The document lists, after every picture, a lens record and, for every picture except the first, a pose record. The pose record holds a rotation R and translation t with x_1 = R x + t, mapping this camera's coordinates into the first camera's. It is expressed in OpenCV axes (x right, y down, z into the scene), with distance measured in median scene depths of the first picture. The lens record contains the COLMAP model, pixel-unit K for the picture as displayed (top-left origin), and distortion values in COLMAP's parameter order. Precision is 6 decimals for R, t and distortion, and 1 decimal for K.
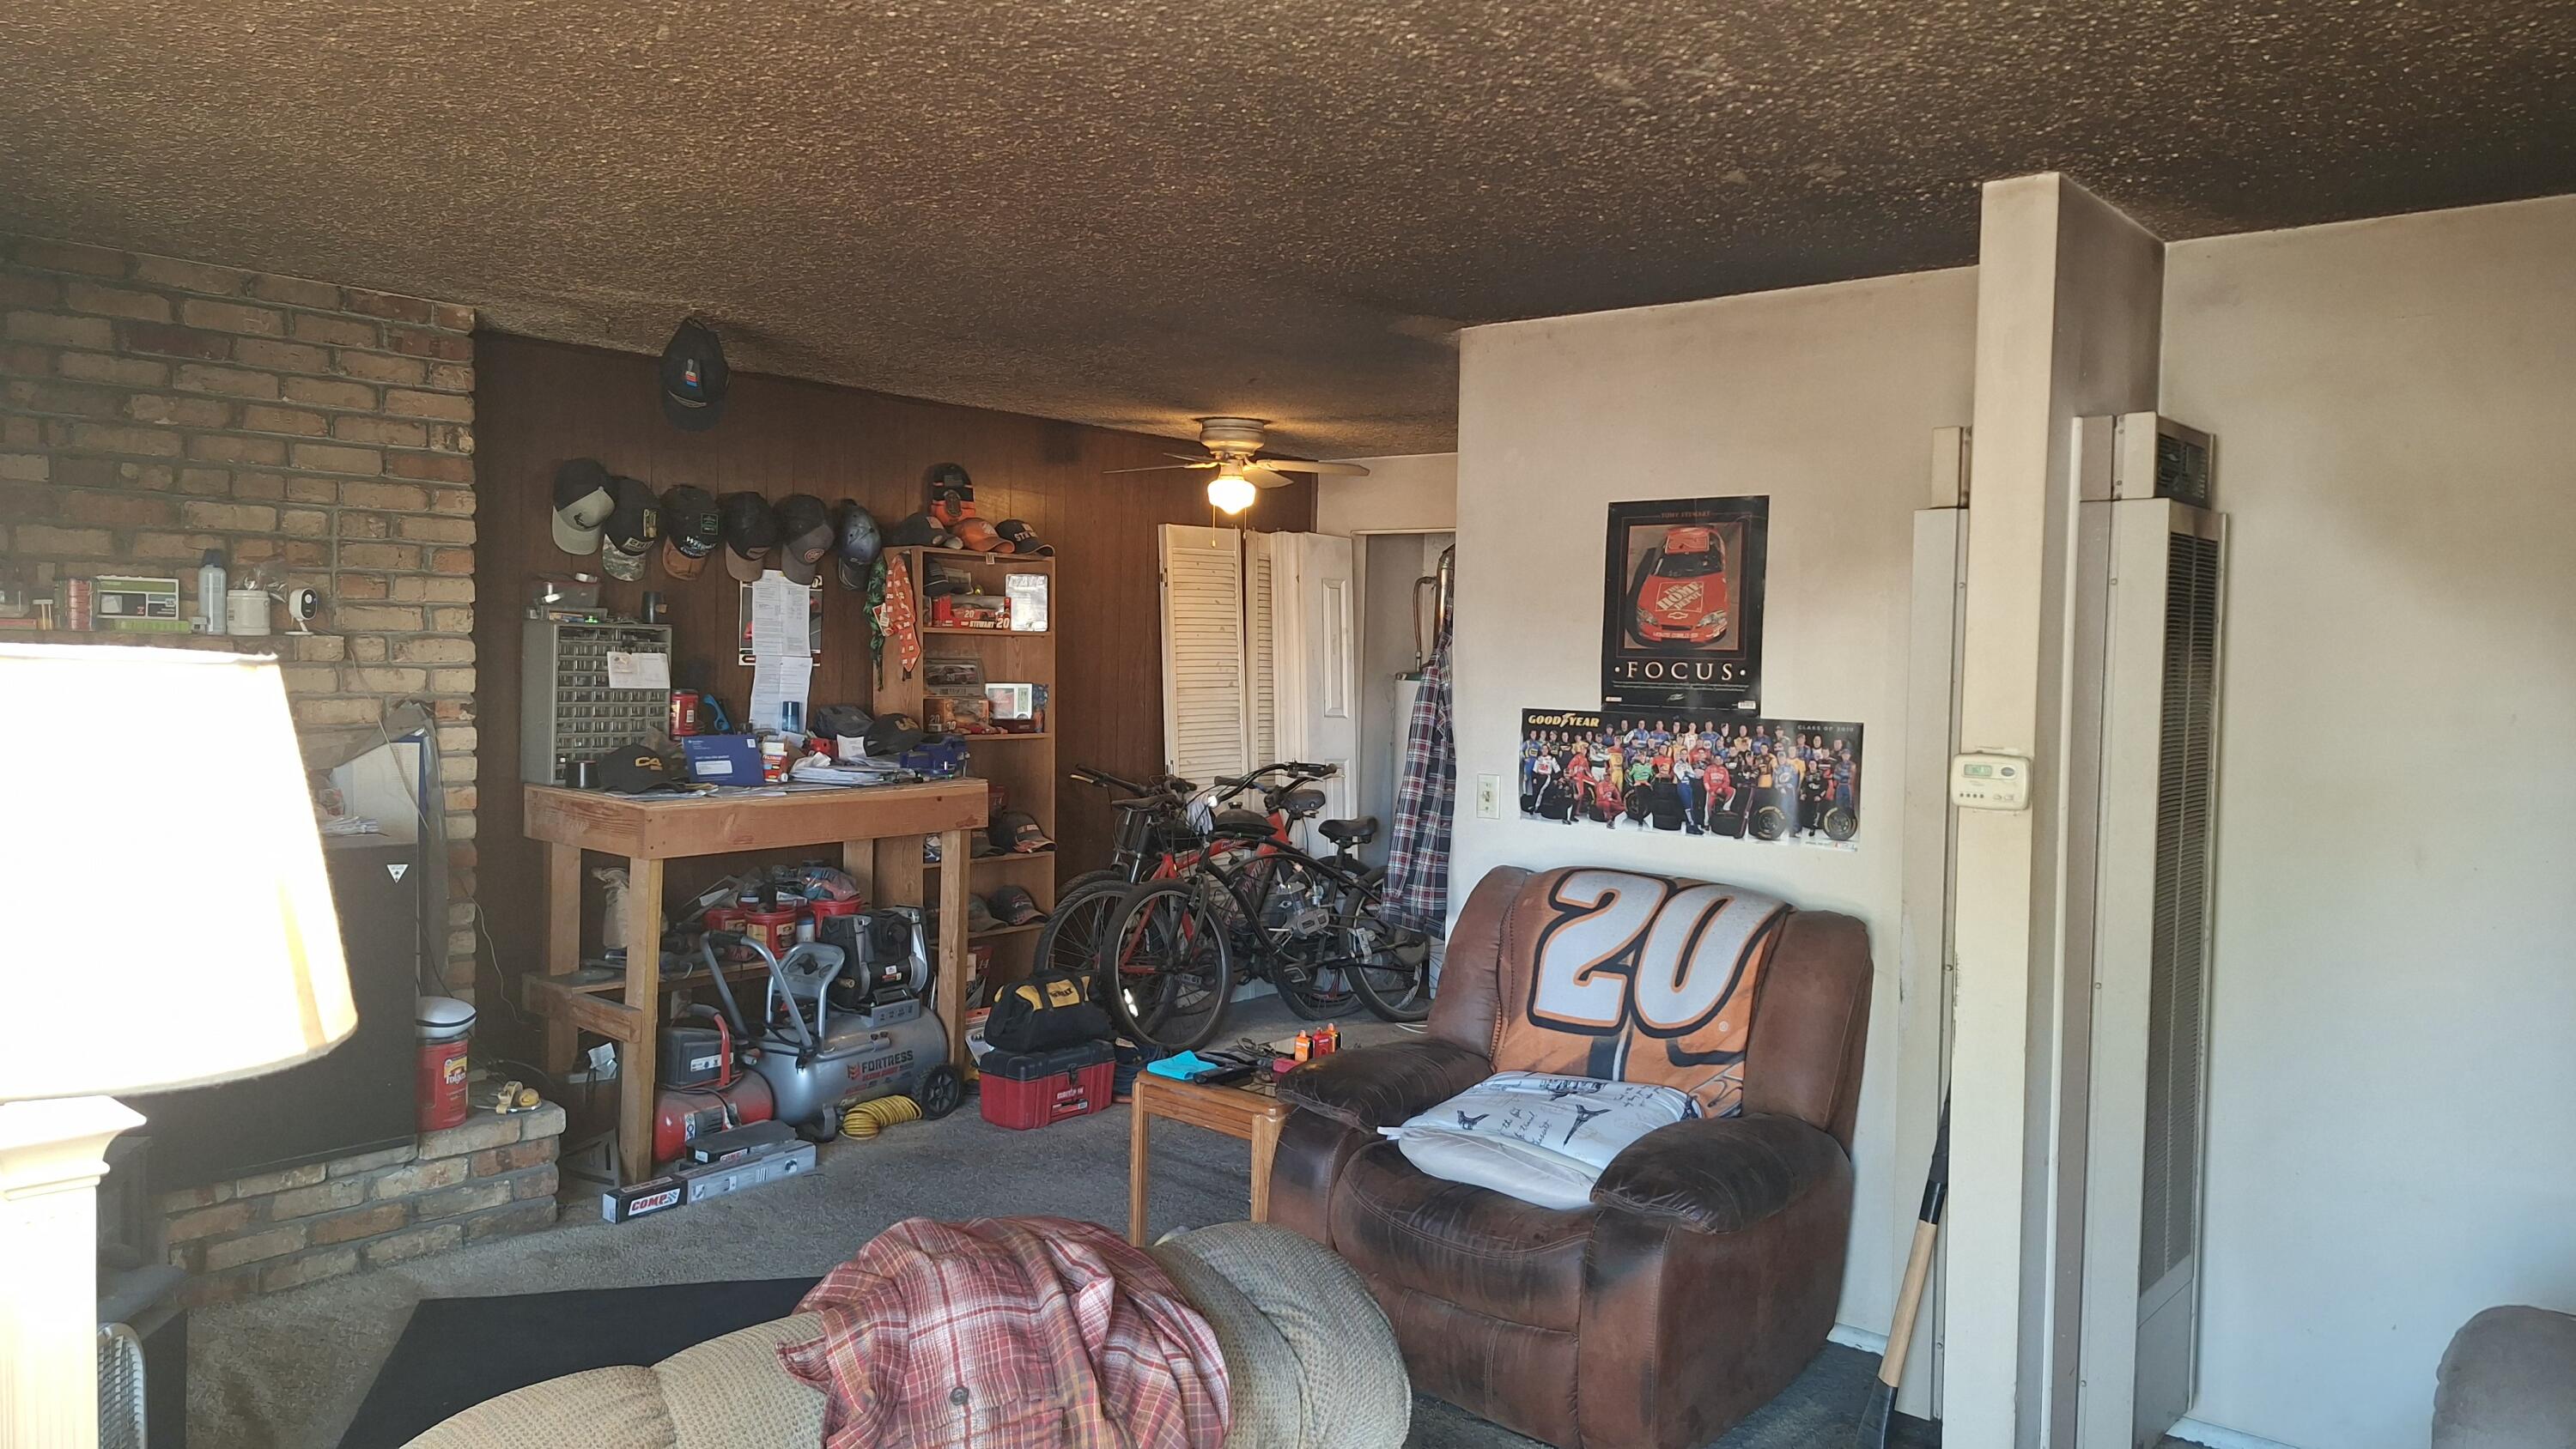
lens RADIAL K [[1754.5, 0, 1284.4], [0, 1754.5, 722.0], [0, 0, 1]] dist [0.013312, -0.008149]
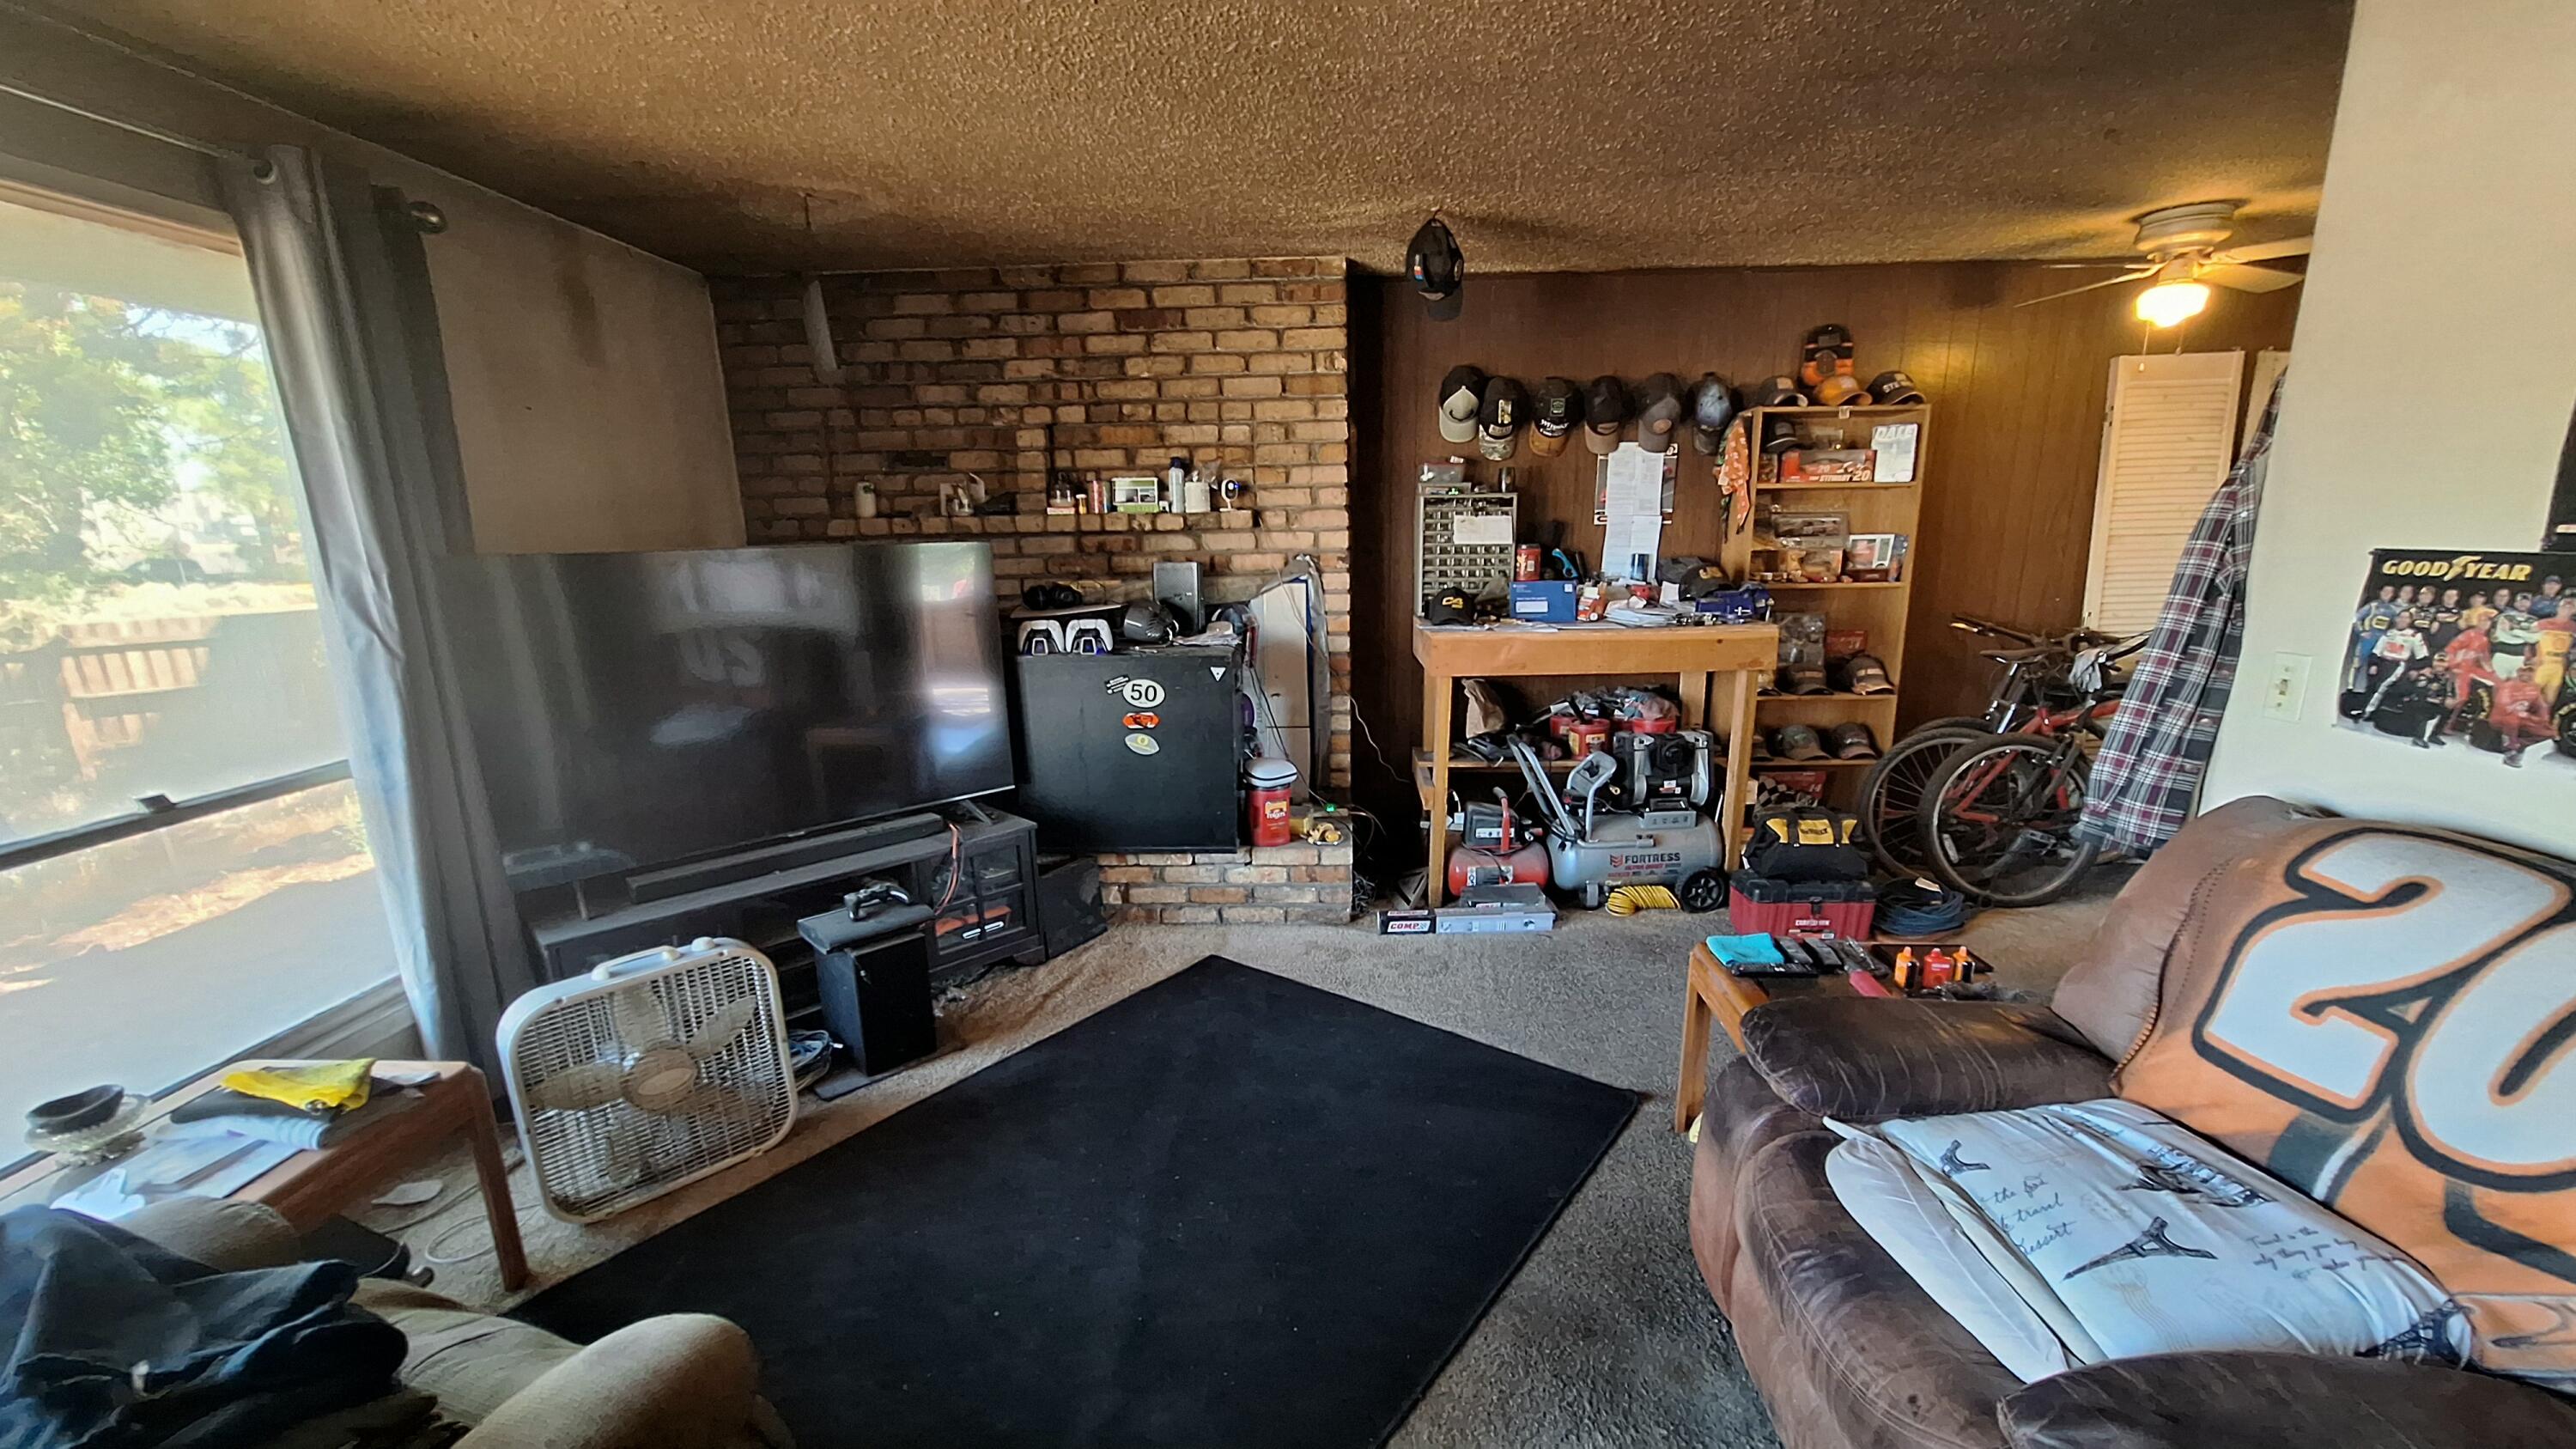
lens RADIAL K [[1018.7, 0, 1305.5], [0, 1018.7, 778.6], [0, 0, 1]] dist [-0.008331, 0.000799]
pose [[0.607541, 0.159847, -0.778038, 0.192490], [-0.001924, 0.979834, 0.199803, 0.000961], [0.794286, -0.119891, 0.595597, 0.474561]]
